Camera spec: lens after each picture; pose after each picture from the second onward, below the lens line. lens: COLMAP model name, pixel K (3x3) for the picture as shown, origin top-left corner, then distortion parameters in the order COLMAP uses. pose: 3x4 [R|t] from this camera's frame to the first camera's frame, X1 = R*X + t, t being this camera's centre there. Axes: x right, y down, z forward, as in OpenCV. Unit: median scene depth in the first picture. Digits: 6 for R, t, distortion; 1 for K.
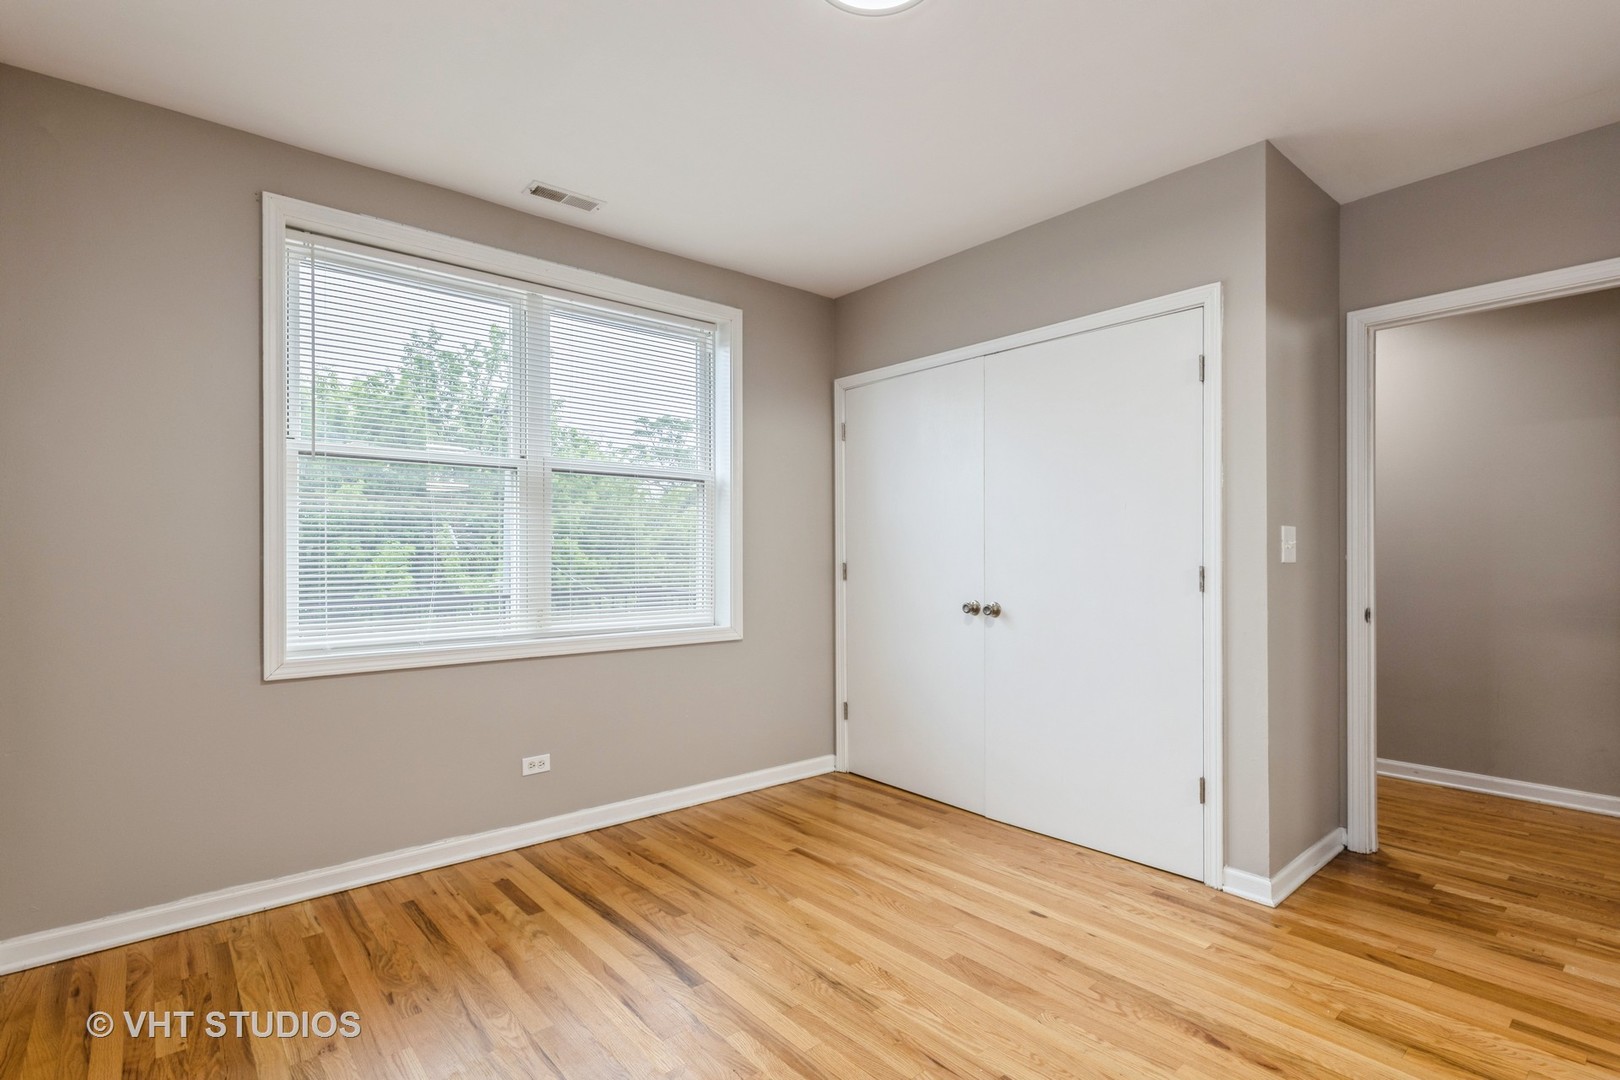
lens RADIAL K [[750.4, 0, 806.9], [0, 750.4, 548.1], [0, 0, 1]] dist [0.001955, -0.000725]
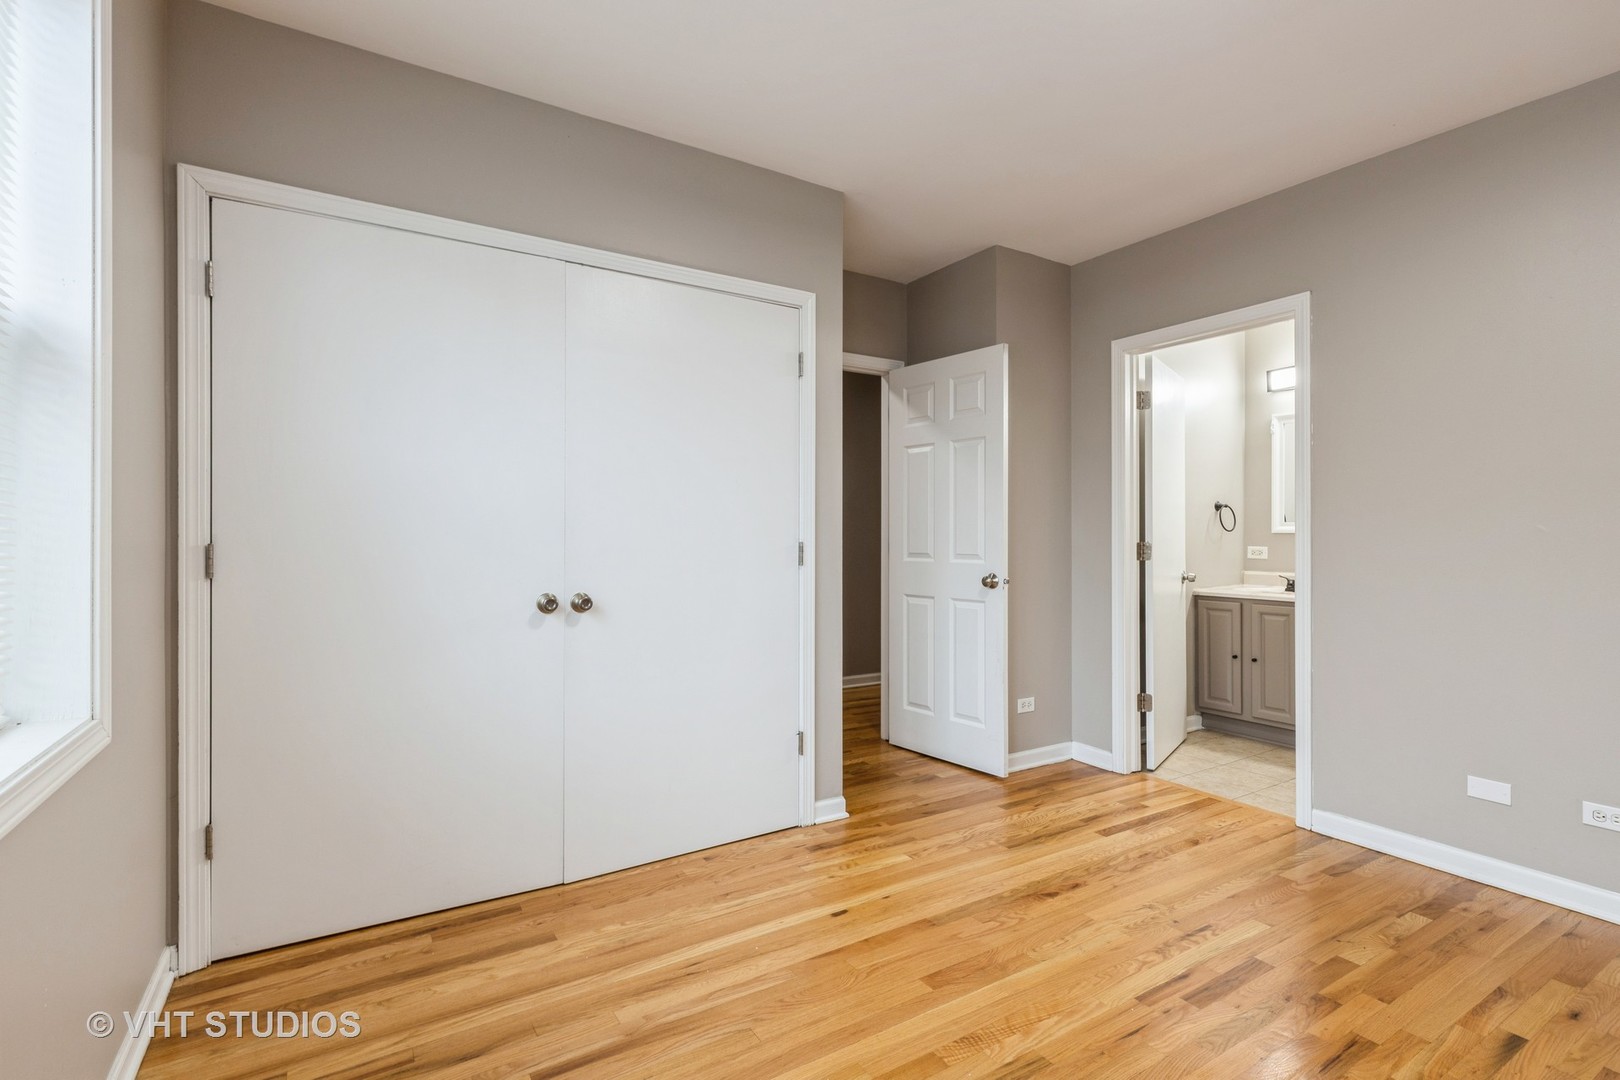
lens RADIAL K [[750.4, 0, 812.6], [0, 750.4, 529.1], [0, 0, 1]] dist [0.001955, -0.000725]
pose [[0.167667, 0.007814, 0.985813, -0.568185], [-0.012638, 0.999903, -0.005776, 0.011181], [-0.985763, -0.011490, 0.167750, 0.796702]]
